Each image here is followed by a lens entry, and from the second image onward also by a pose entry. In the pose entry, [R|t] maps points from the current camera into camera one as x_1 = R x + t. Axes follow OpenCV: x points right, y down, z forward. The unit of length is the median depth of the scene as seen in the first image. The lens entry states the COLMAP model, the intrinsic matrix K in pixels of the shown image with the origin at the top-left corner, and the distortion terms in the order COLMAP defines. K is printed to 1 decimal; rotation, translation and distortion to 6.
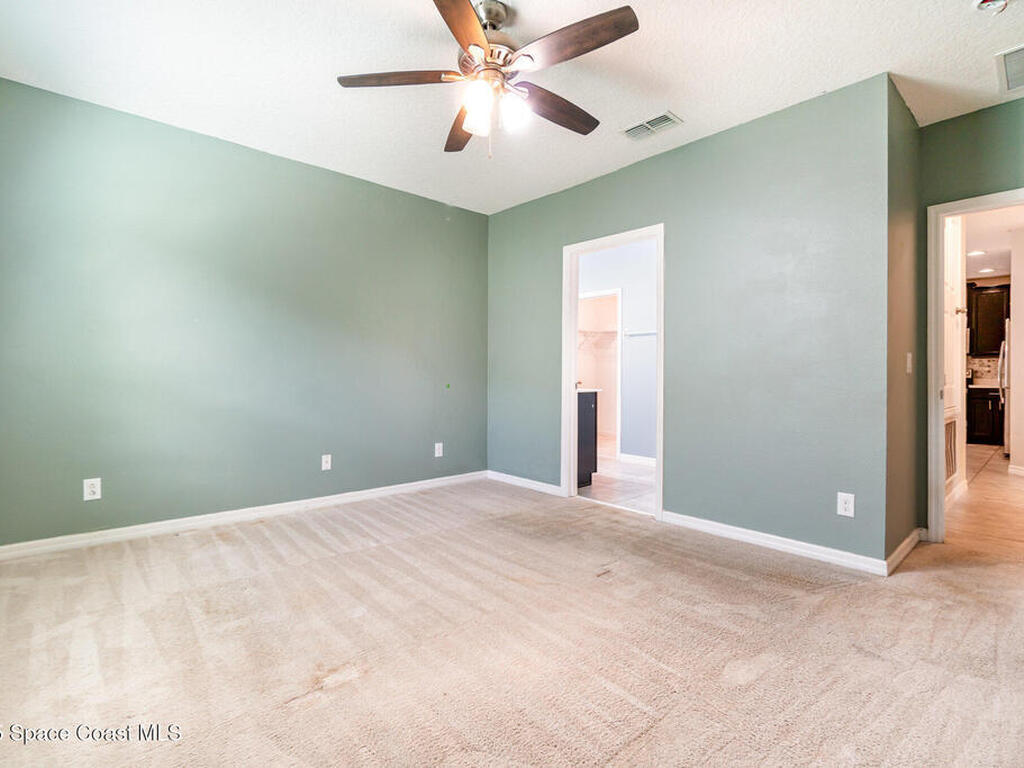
lens RADIAL K [[500.4, 0, 499.9], [0, 500.4, 380.0], [0, 0, 1]] dist [-0.001753, -0.000408]
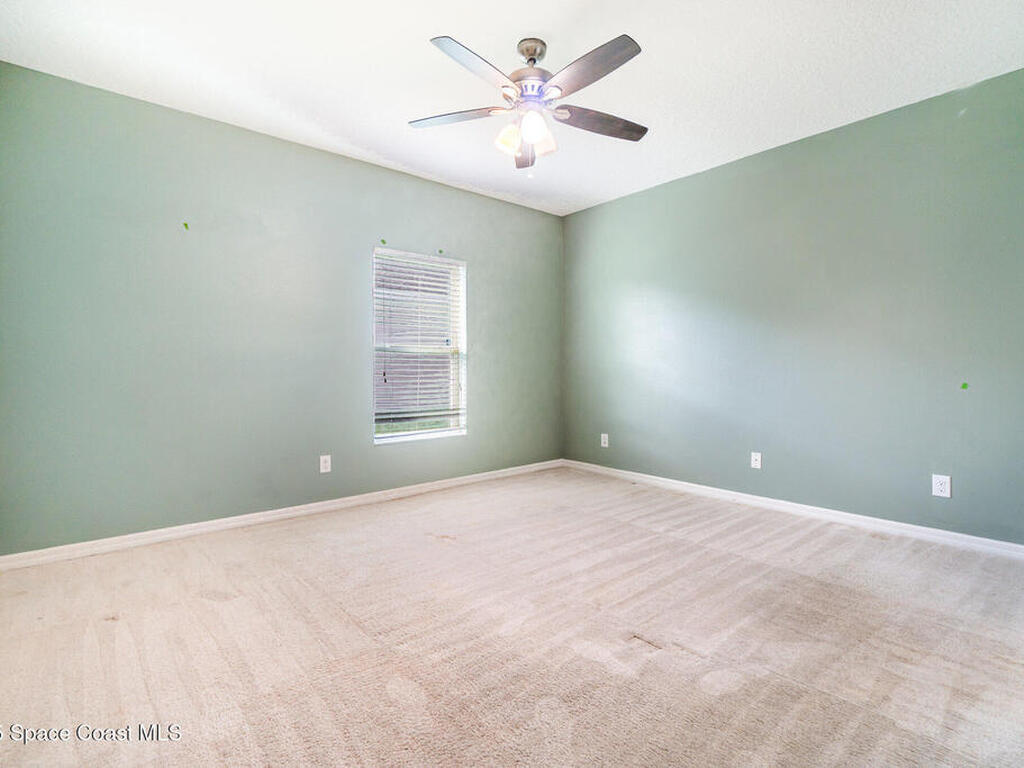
lens RADIAL K [[505.2, 0, 509.1], [0, 505.2, 371.1], [0, 0, 1]] dist [-0.003370, 0.000441]
pose [[-0.043276, -0.005626, -0.999047, 0.821246], [-0.002539, 0.999982, -0.005521, -0.002877], [0.999060, 0.002297, -0.043289, 0.714759]]
